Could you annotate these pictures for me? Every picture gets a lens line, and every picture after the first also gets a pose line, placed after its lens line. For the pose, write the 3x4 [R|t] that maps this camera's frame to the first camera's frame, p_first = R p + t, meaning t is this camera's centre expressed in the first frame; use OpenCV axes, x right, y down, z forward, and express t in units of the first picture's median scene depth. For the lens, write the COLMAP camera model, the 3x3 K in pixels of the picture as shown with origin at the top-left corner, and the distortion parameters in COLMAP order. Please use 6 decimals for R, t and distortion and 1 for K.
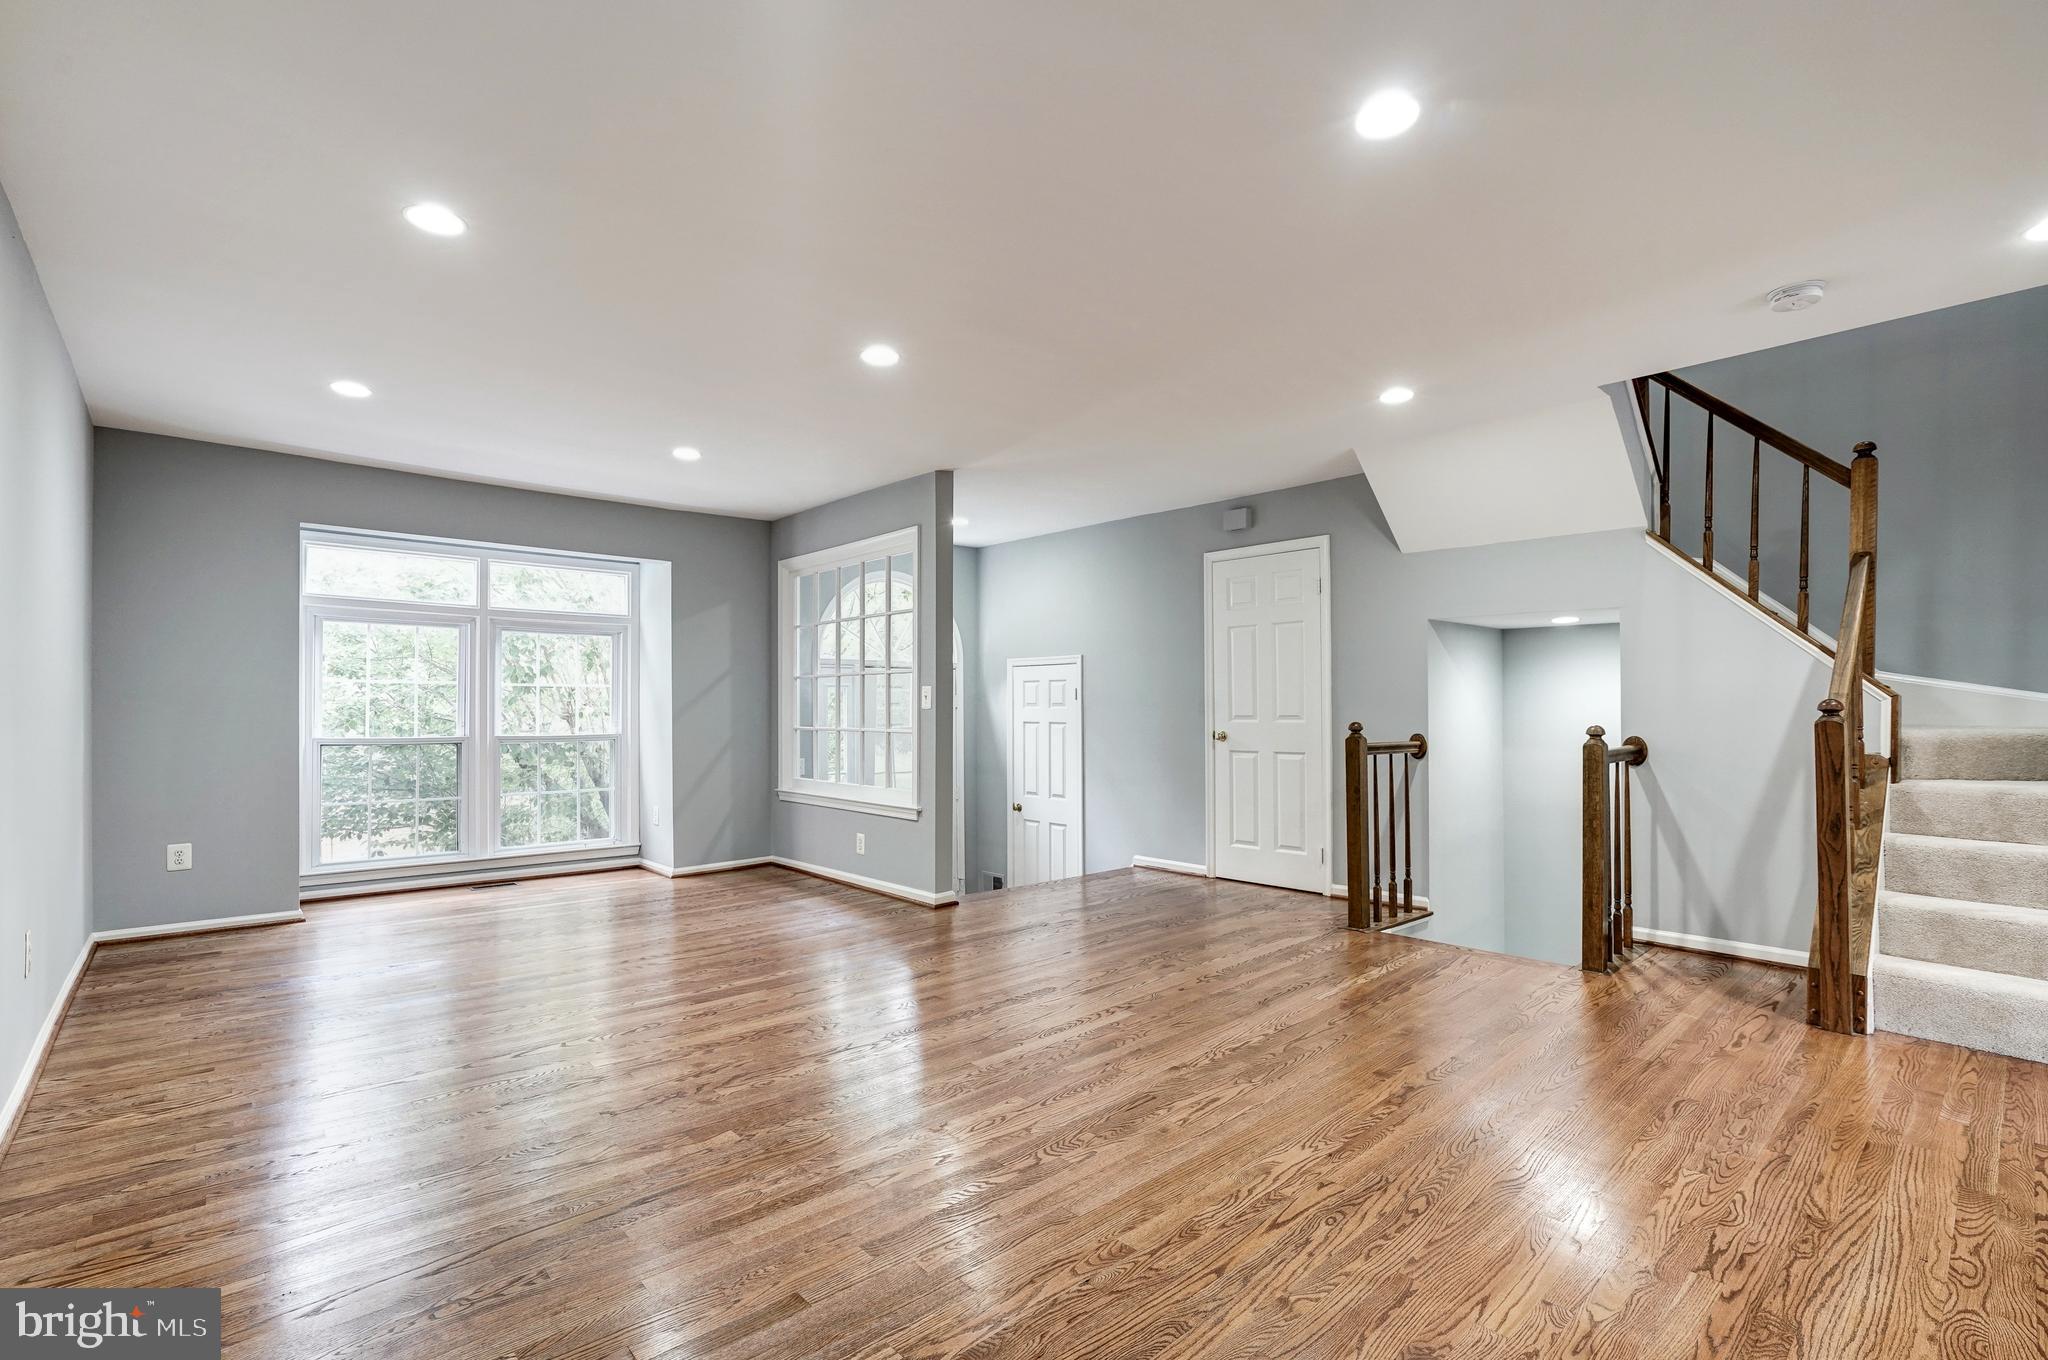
lens RADIAL K [[935.1, 0, 1008.2], [0, 935.1, 703.1], [0, 0, 1]] dist [-0.052002, 0.030442]
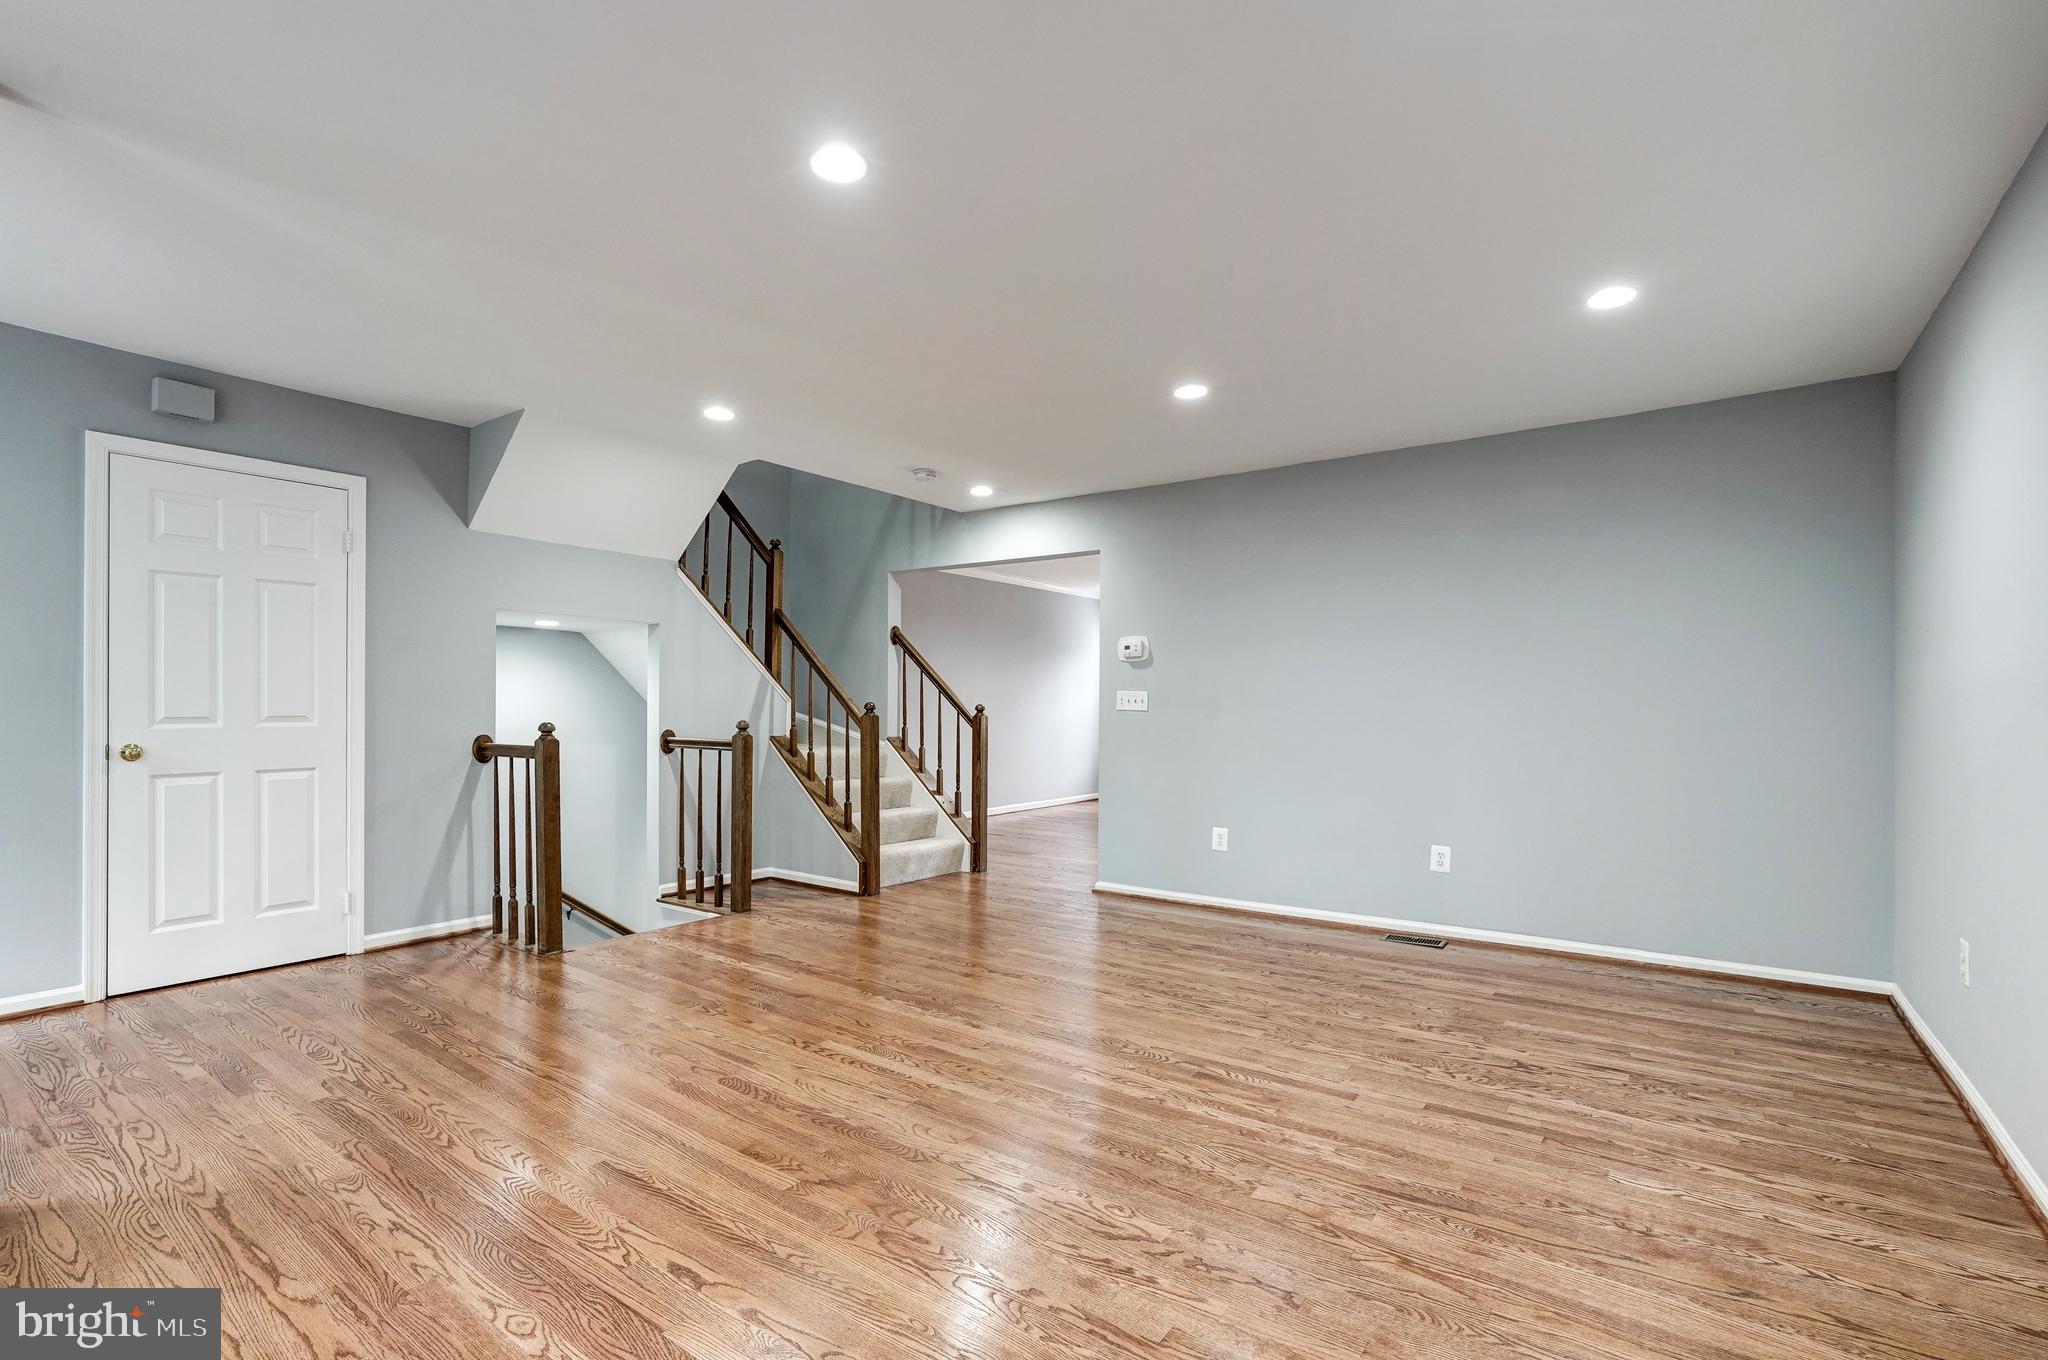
lens RADIAL K [[938.6, 0, 1009.7], [0, 938.6, 692.2], [0, 0, 1]] dist [-0.046504, 0.025551]
pose [[-0.203567, 0.013455, 0.978968, -0.602994], [-0.008969, 0.999838, -0.015606, 0.001883], [-0.979020, -0.011957, -0.203414, 0.759760]]
